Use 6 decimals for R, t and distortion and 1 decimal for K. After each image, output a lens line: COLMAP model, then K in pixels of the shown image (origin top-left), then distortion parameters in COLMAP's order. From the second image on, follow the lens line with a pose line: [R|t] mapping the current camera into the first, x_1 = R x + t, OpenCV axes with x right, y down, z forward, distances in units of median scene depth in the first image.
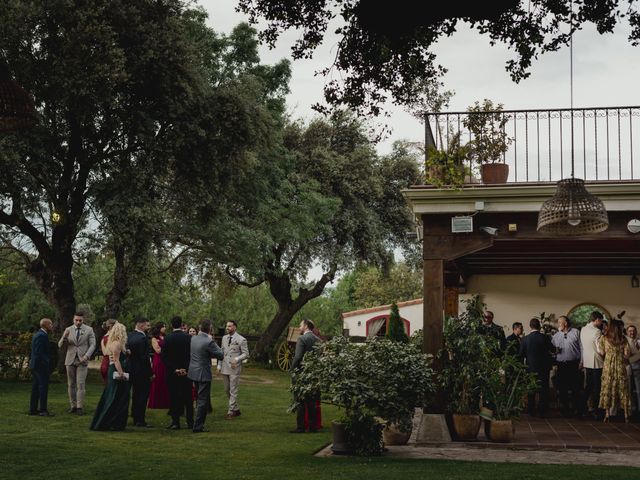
lens RADIAL K [[1027.5, 0, 320.0], [0, 1027.5, 240.0], [0, 0, 1]] dist [0.013184, 0.061022]
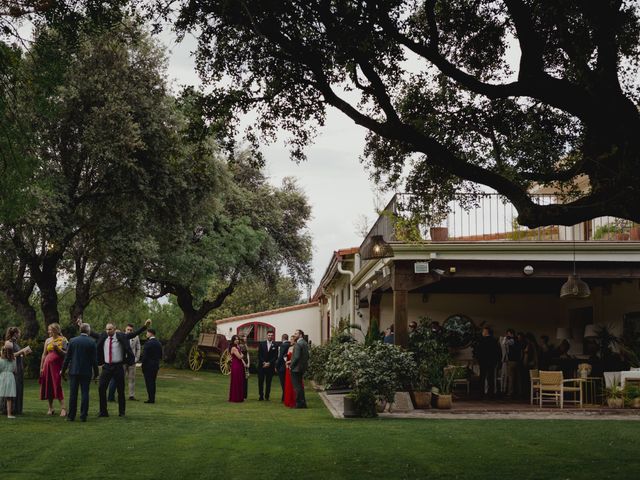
lens RADIAL K [[1027.5, 0, 320.0], [0, 1027.5, 240.0], [0, 0, 1]] dist [0.013184, 0.061022]
pose [[0.980925, 0.013613, 0.193909, -0.307853], [-0.012860, 0.999904, -0.005139, -0.046486], [-0.193960, 0.002547, 0.981006, -0.474072]]
